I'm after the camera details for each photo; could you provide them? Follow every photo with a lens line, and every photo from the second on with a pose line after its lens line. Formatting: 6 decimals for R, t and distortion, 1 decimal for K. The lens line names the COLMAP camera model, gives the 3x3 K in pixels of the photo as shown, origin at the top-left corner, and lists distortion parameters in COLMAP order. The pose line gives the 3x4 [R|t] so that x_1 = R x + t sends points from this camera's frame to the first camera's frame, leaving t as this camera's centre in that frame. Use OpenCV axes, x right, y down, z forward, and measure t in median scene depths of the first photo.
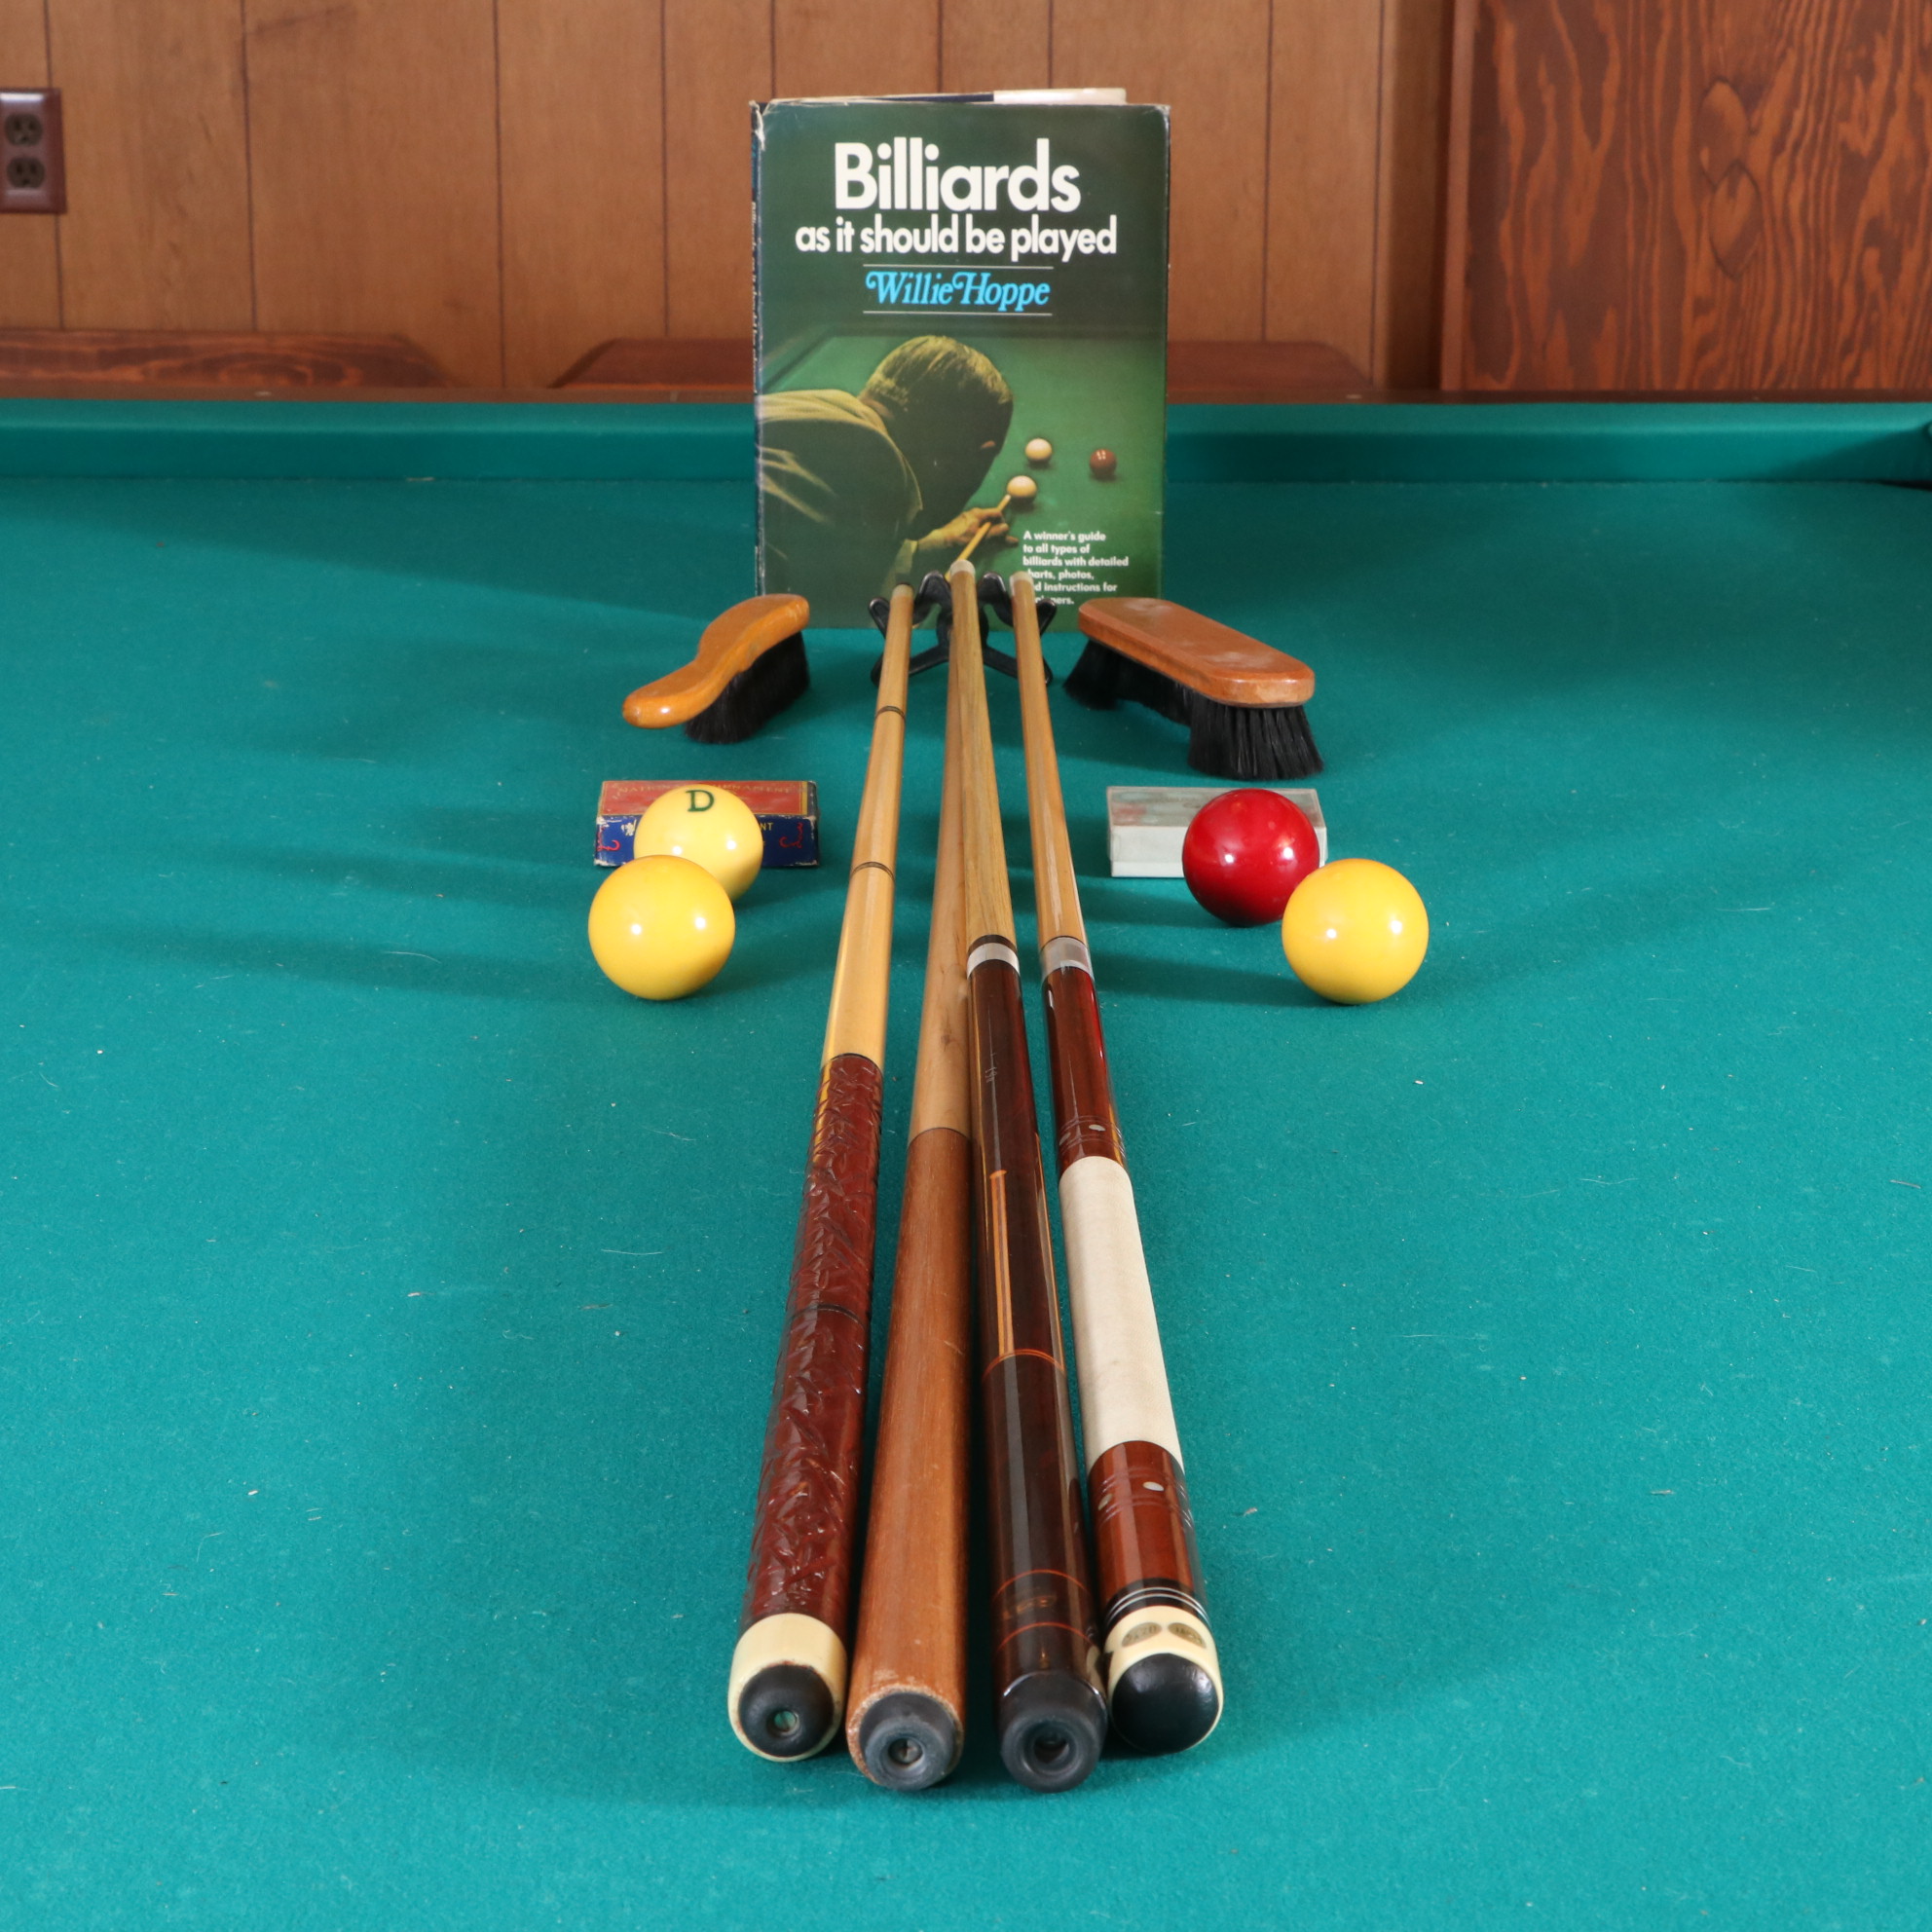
lens RADIAL K [[5000.5, 0, 966.0], [0, 5000.5, 966.0], [0, 0, 1]] dist [0.129544, 0.351868]
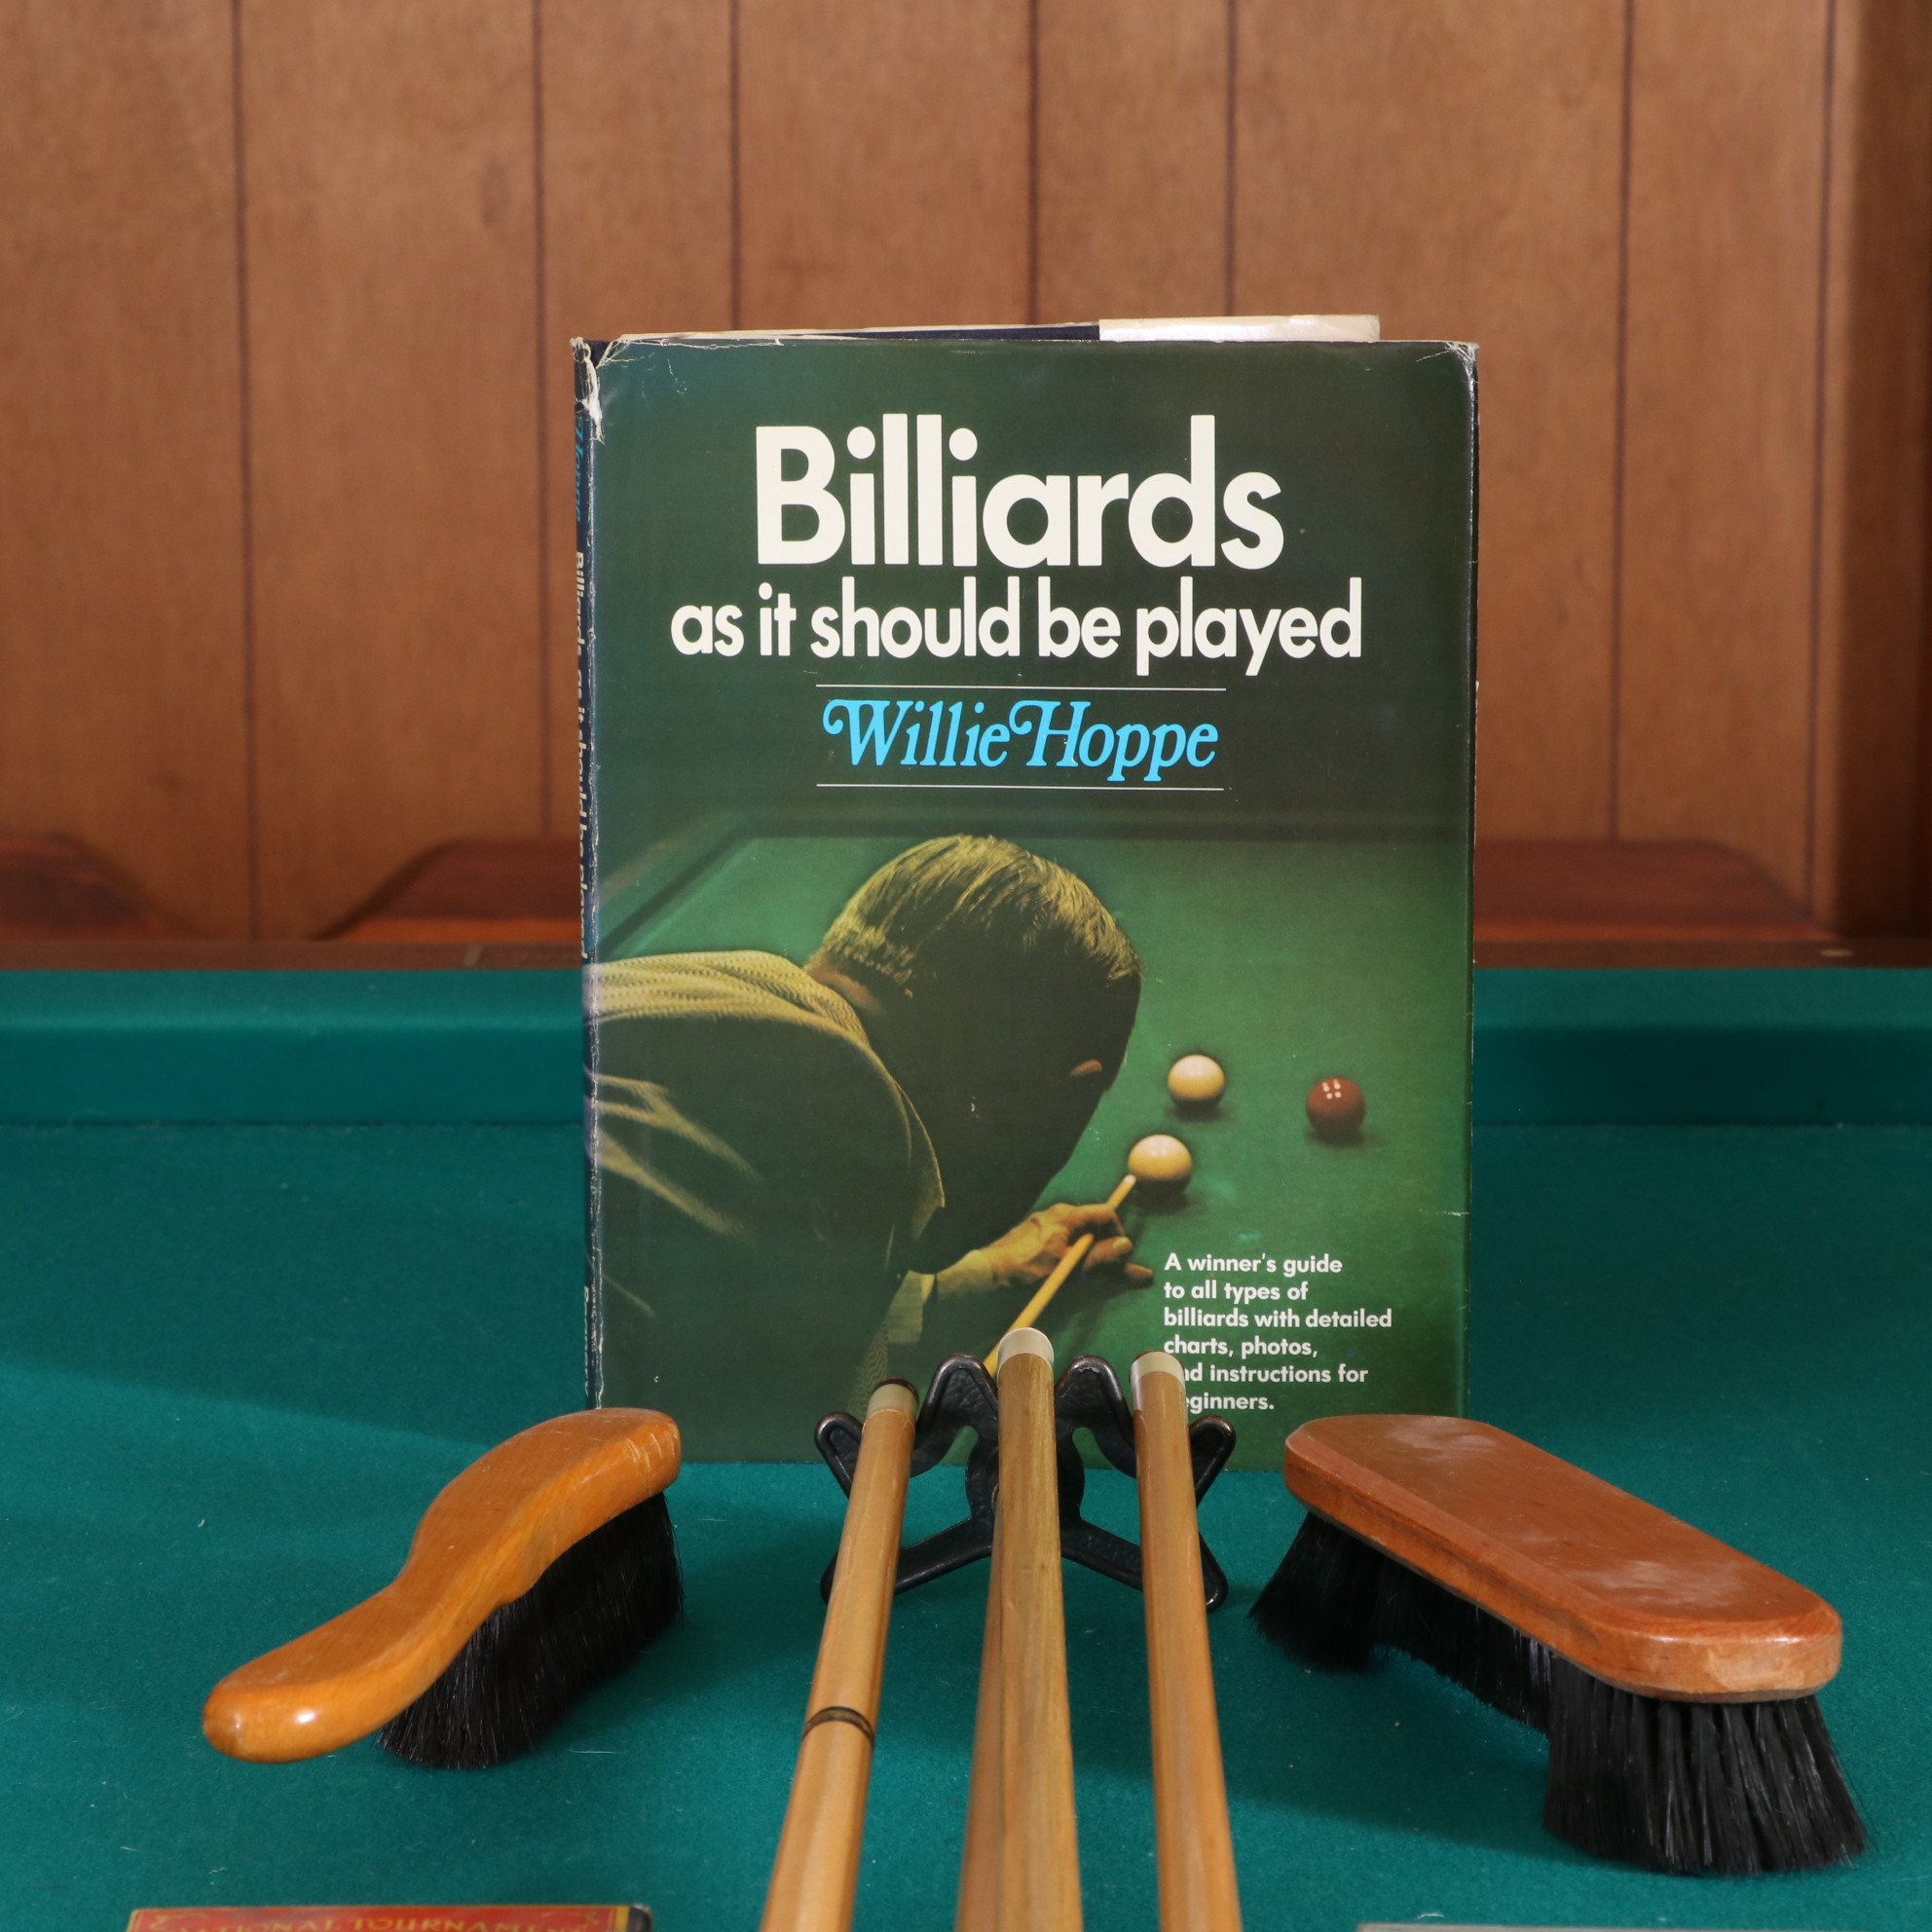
lens RADIAL K [[6025.9, 0, 966.0], [0, 6025.9, 966.0], [0, 0, 1]] dist [0.150307, 2.913070]
pose [[0.999543, -0.001813, -0.030182, 0.010144], [-0.001270, 0.994803, -0.101806, -0.057077], [0.030210, 0.101798, 0.994346, 0.447834]]
